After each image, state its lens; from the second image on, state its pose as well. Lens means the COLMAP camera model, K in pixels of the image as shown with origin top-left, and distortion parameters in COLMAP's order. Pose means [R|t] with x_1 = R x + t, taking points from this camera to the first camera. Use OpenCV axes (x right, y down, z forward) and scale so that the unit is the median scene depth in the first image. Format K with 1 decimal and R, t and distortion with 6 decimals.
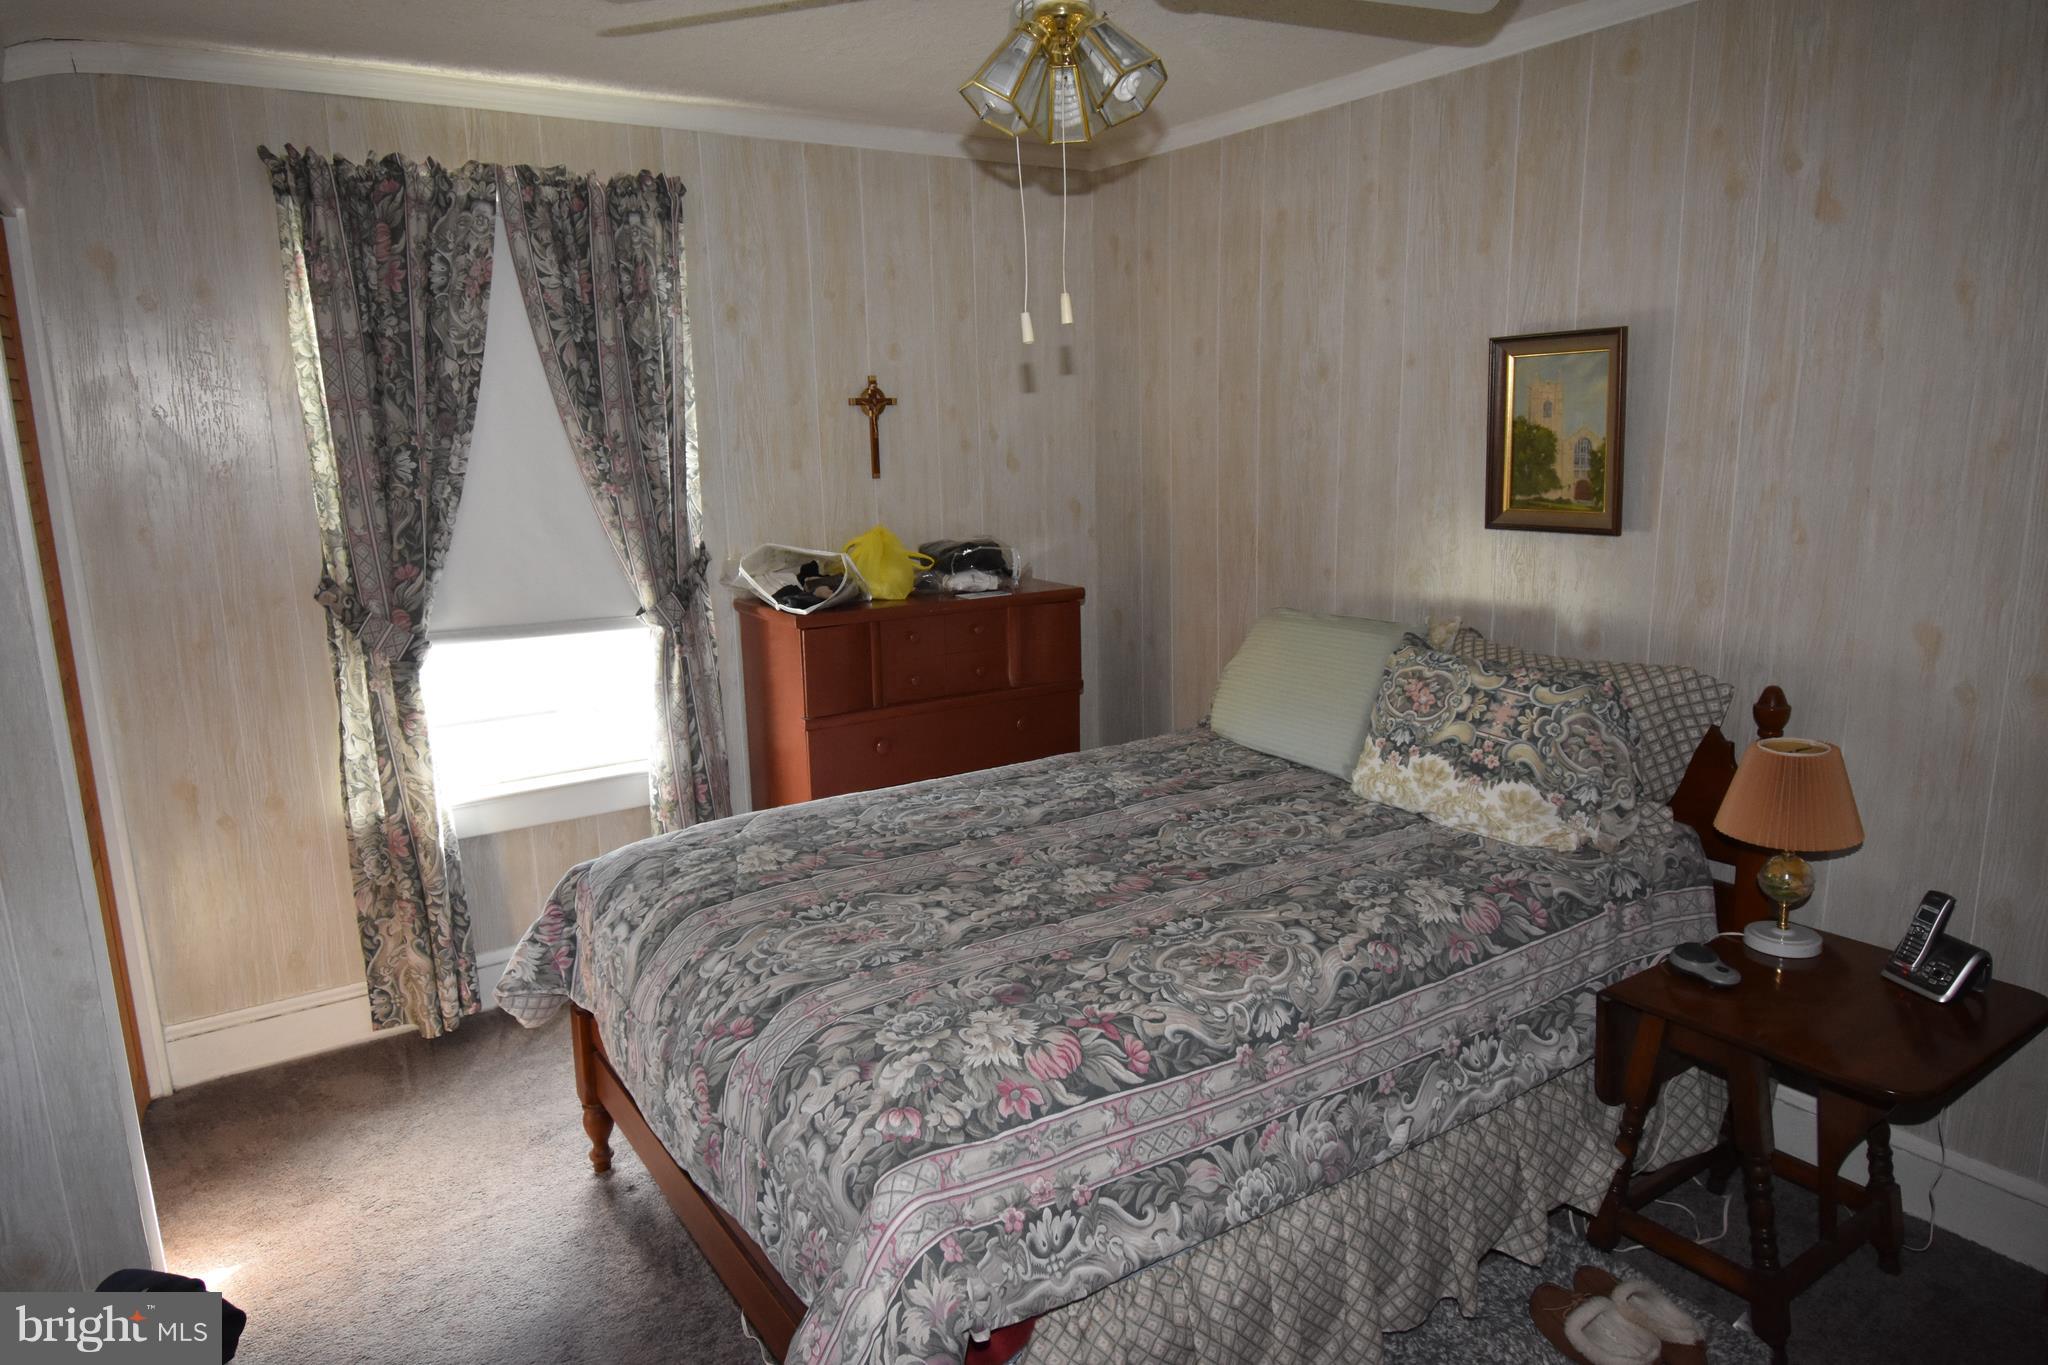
lens RADIAL K [[1295.4, 0, 1021.2], [0, 1295.4, 682.3], [0, 0, 1]] dist [0.005051, -0.006853]
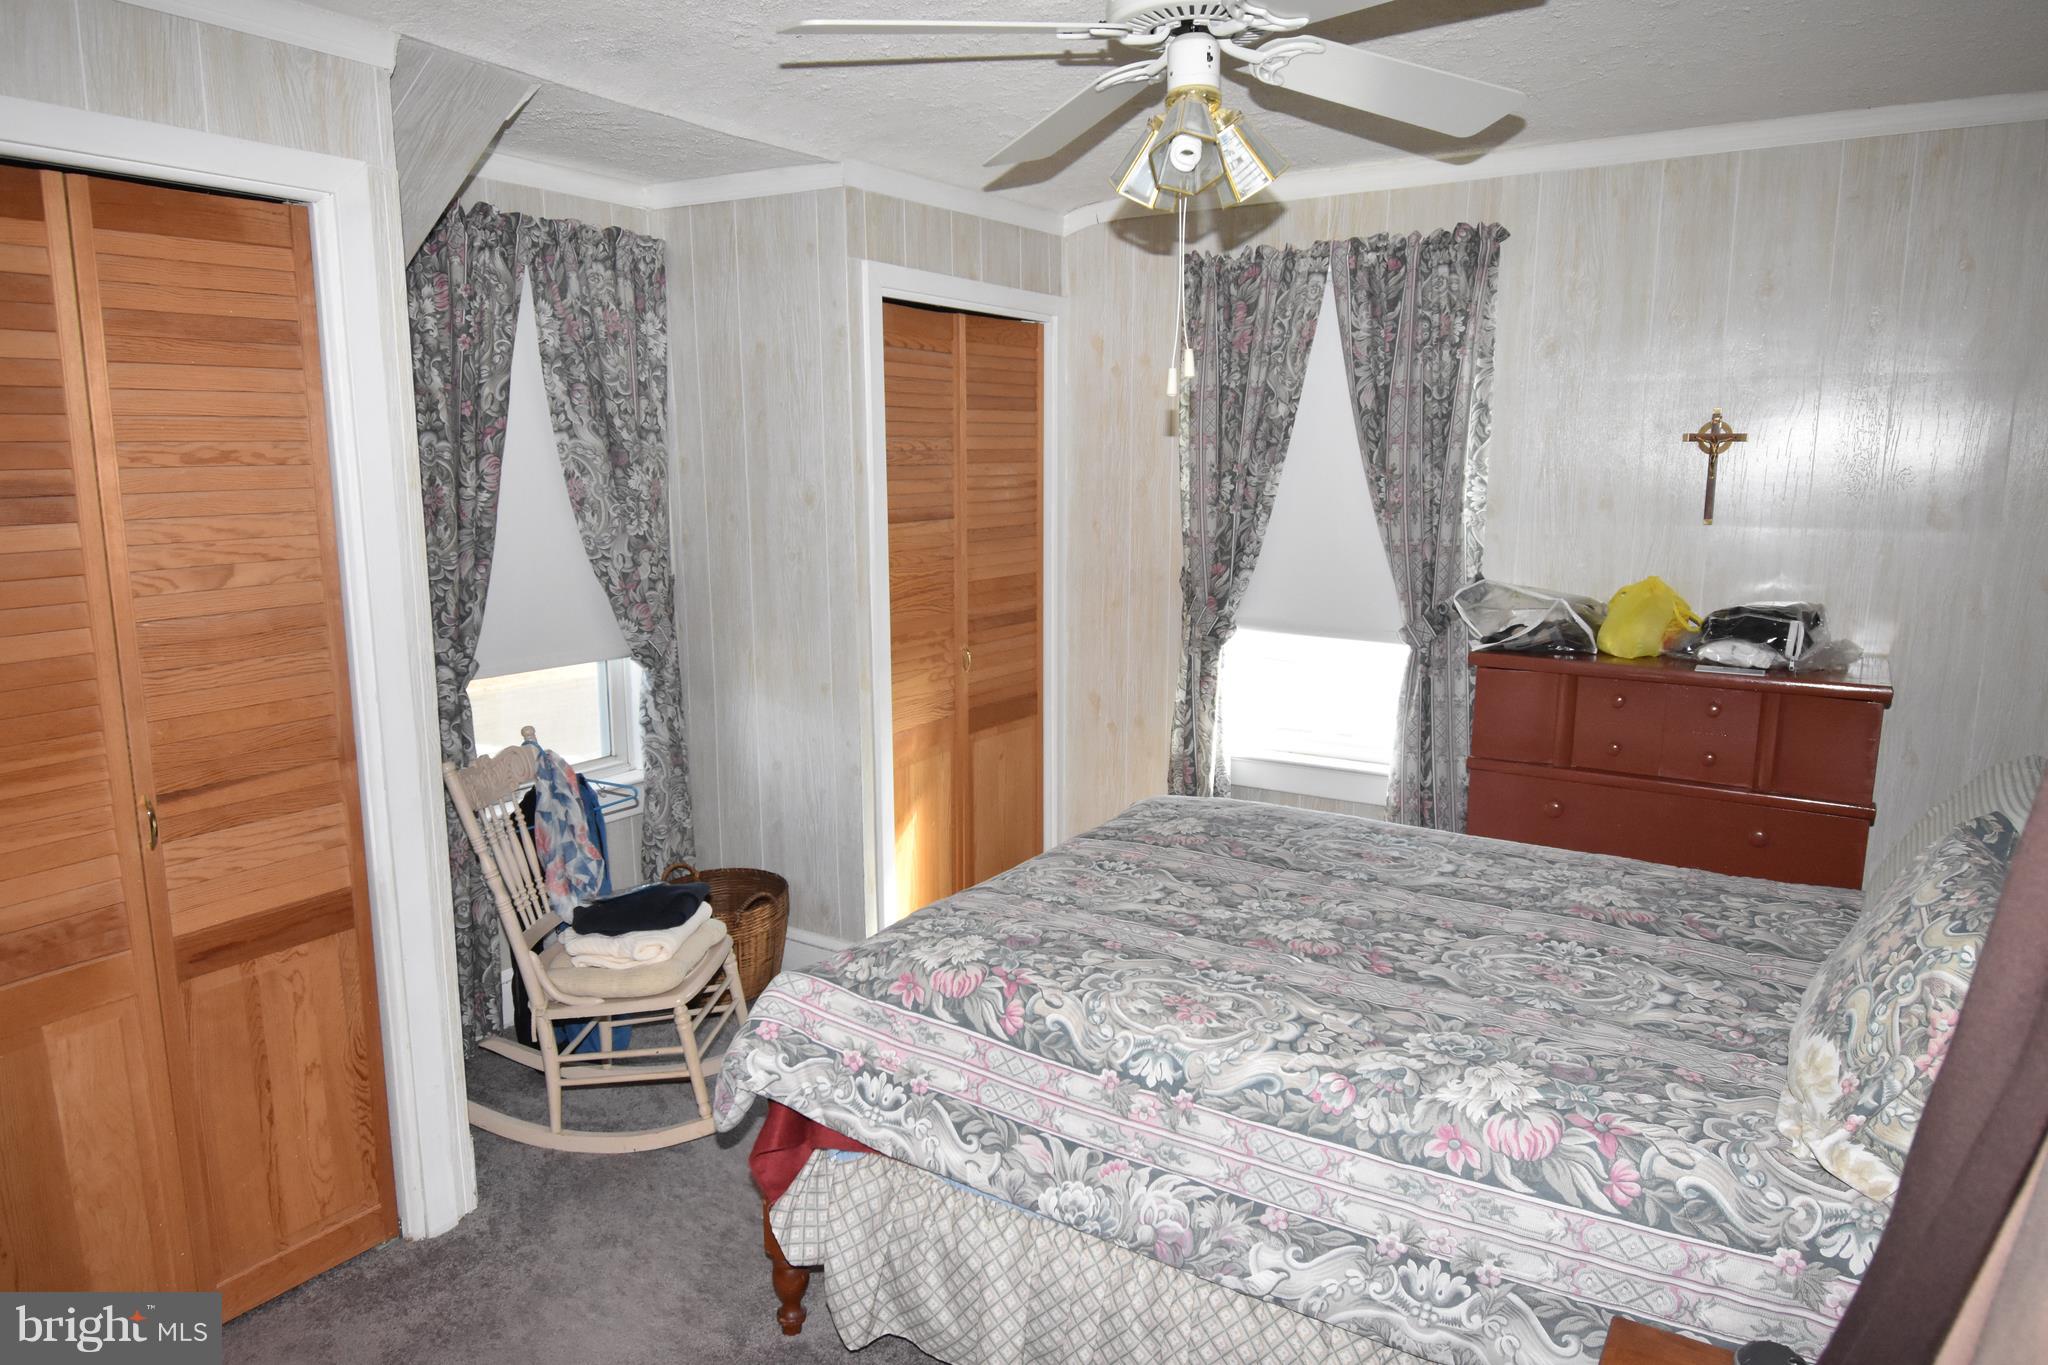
lens RADIAL K [[1295.4, 0, 1022.6], [0, 1295.4, 683.0], [0, 0, 1]] dist [0.005051, -0.006853]
pose [[0.408512, 0.175903, -0.895643, 0.729088], [-0.189001, 0.976289, 0.105537, -0.084739], [0.892970, 0.126165, 0.432072, 0.324116]]
